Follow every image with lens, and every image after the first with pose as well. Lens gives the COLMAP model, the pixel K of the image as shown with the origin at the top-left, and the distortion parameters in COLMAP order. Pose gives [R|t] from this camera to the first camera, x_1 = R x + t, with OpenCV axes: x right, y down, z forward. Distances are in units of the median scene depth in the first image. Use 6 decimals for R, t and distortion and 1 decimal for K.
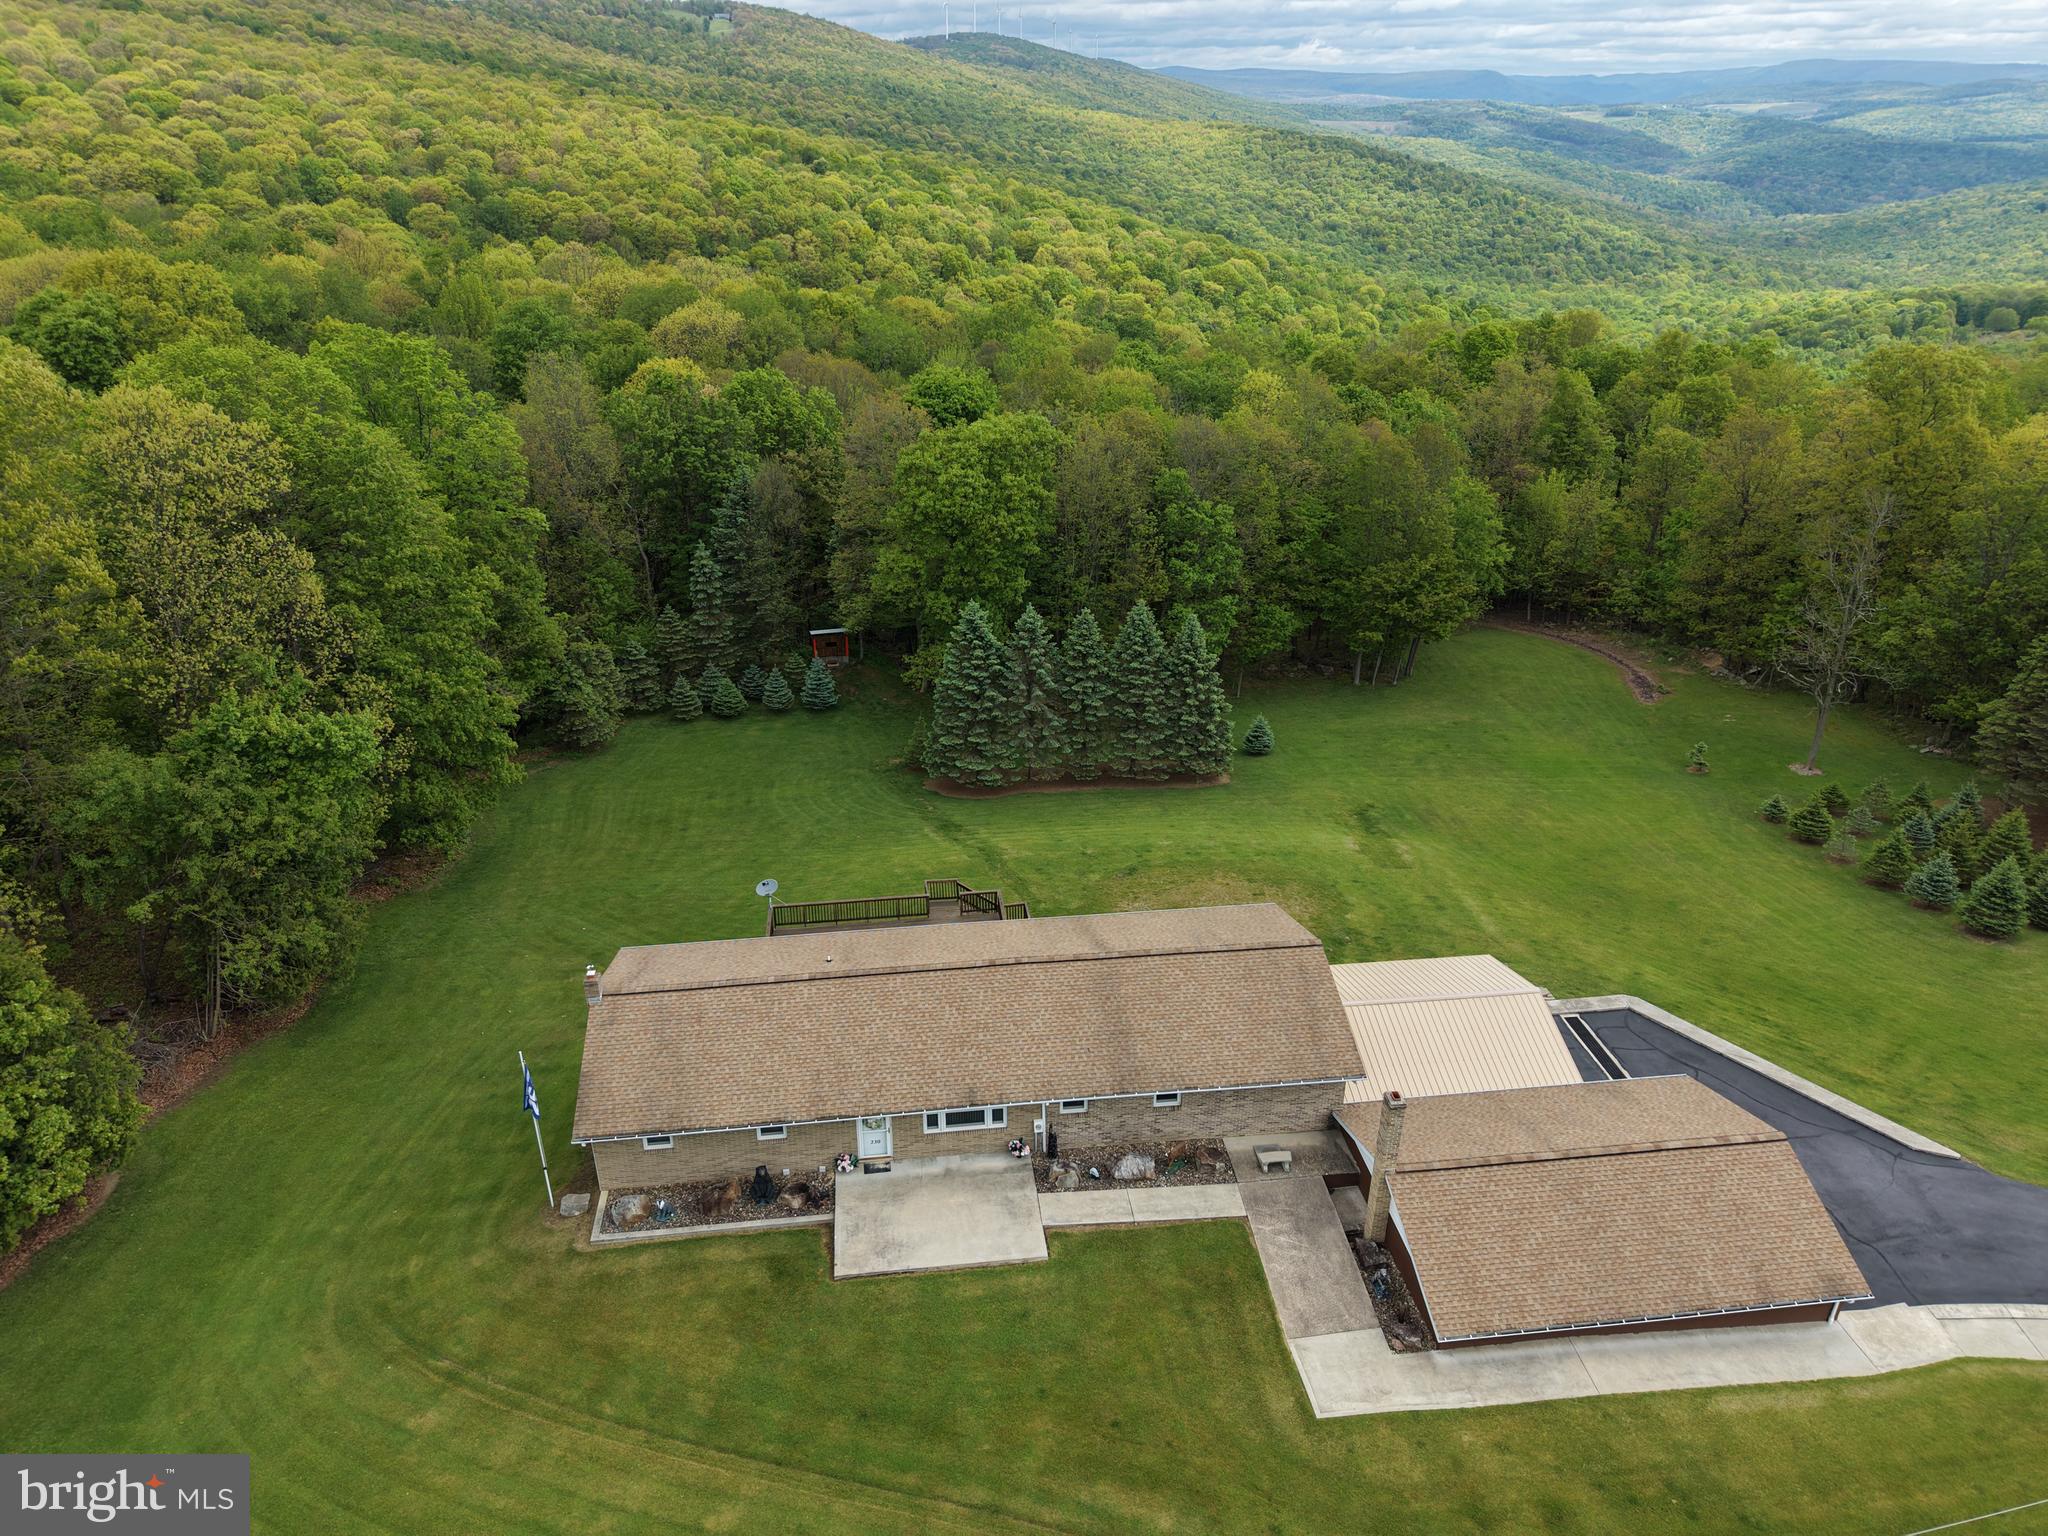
lens RADIAL K [[1366.7, 0, 1024.0], [0, 1366.7, 768.0], [0, 0, 1]] dist [0.019985, -0.019584]
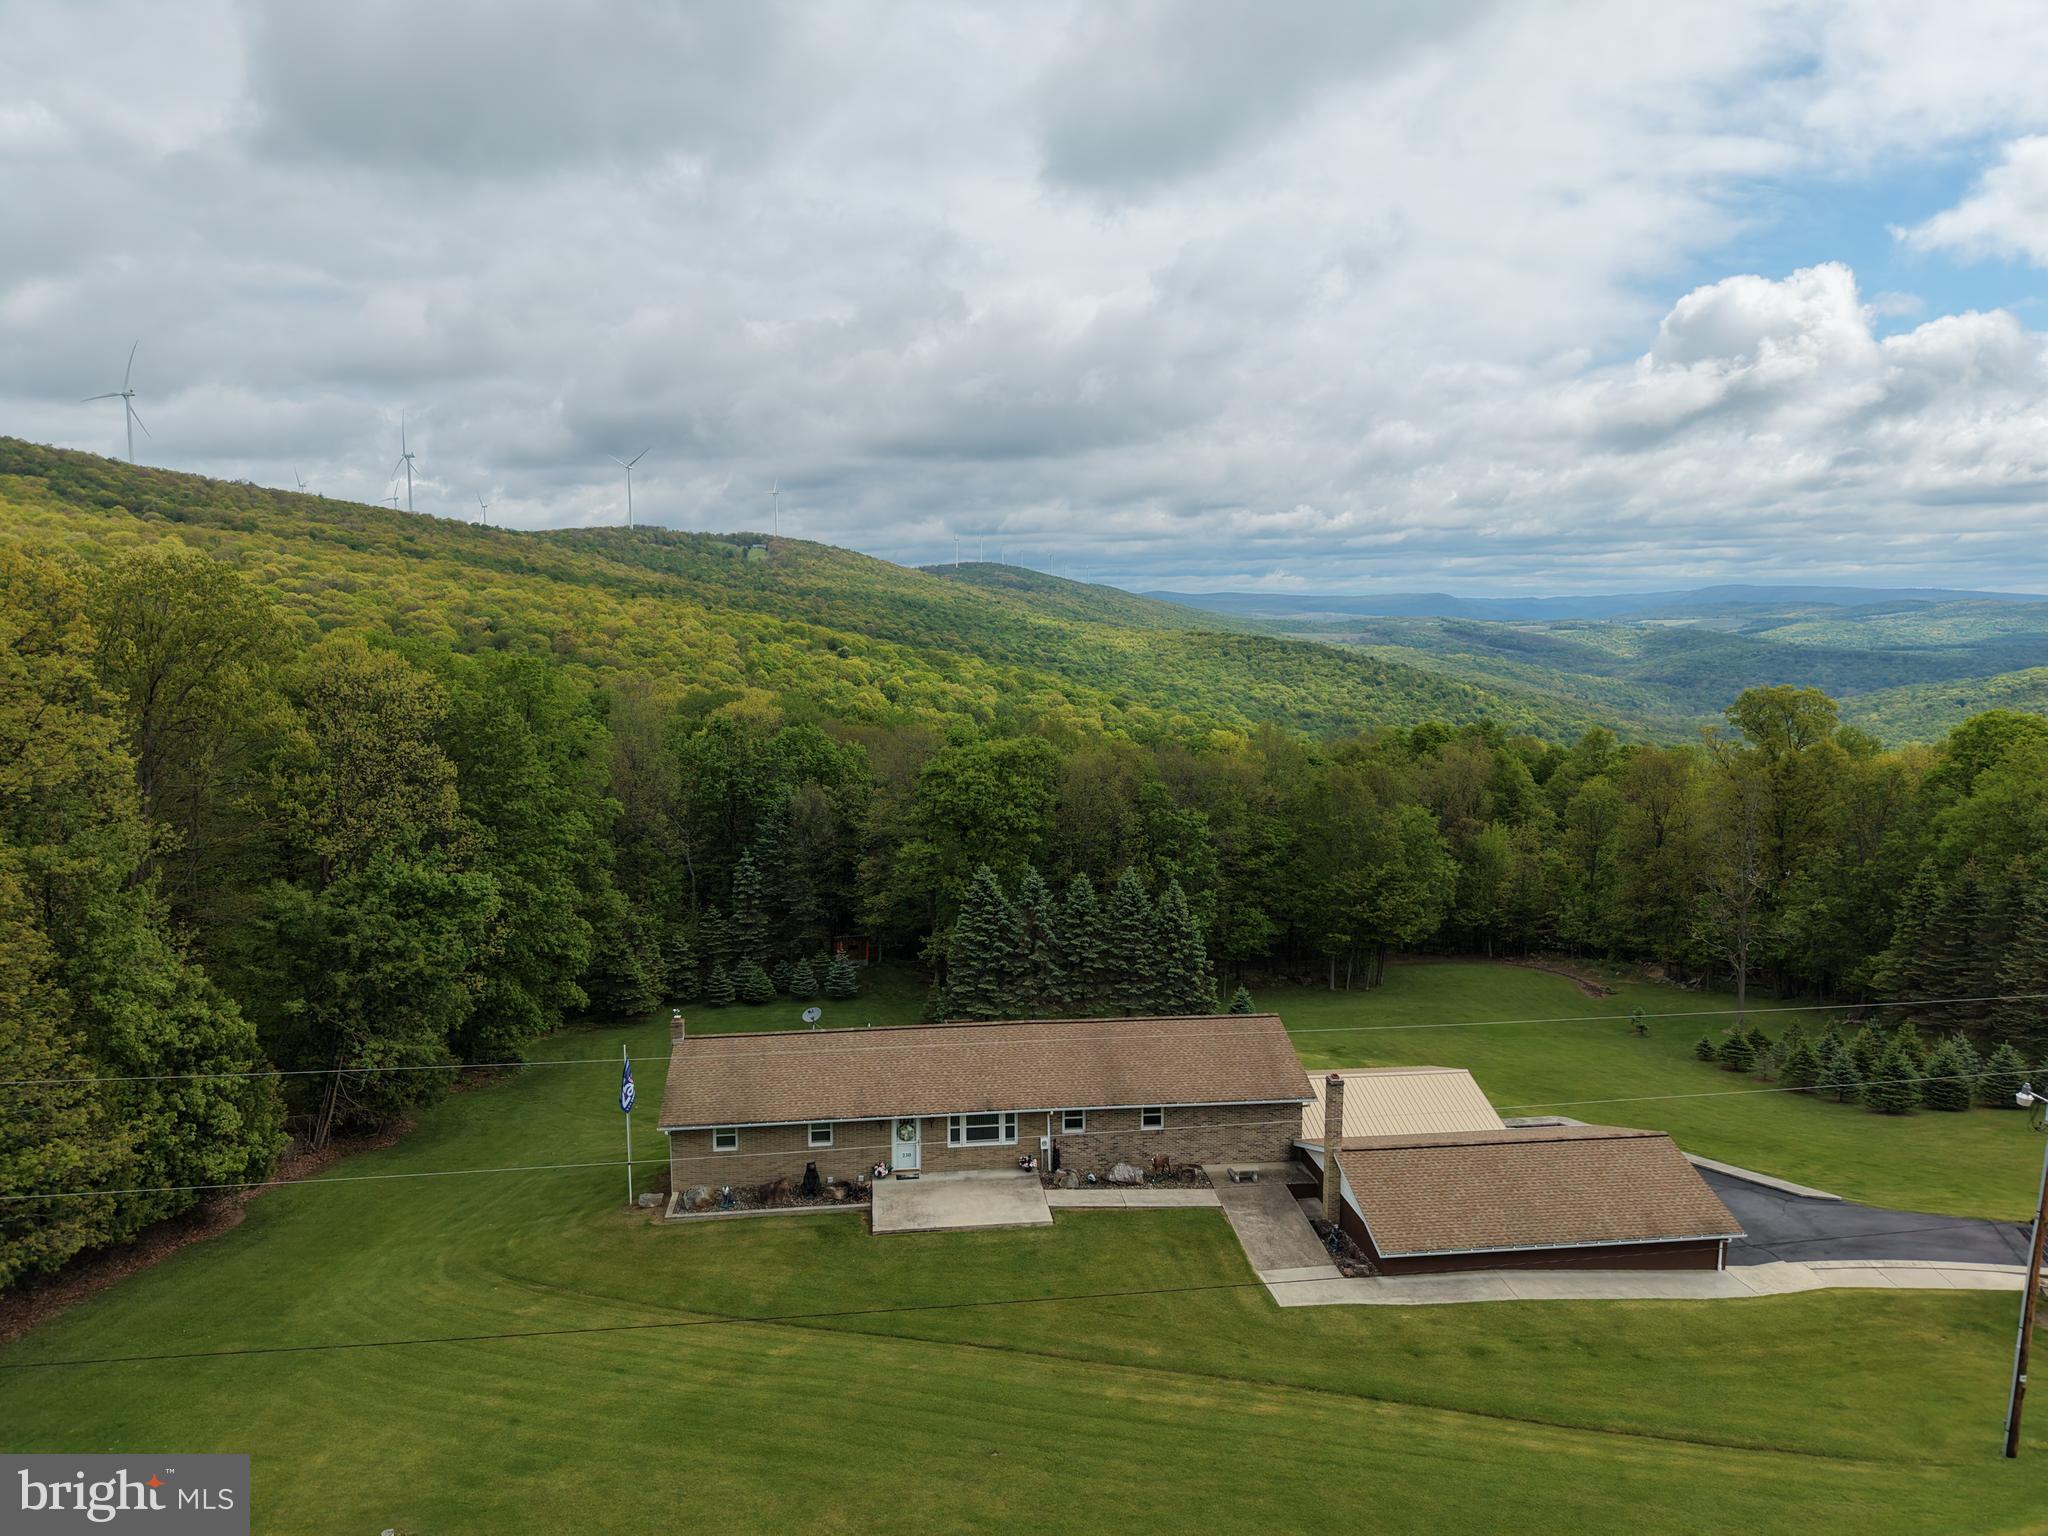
lens RADIAL K [[1360.2, 0, 1024.0], [0, 1360.2, 768.0], [0, 0, 1]] dist [0.057852, -0.081608]
pose [[1.000000, 0.000595, -0.000105, -0.002765], [-0.000596, 0.941542, -0.336895, 0.138782], [-0.000102, 0.336895, 0.941542, -0.088076]]
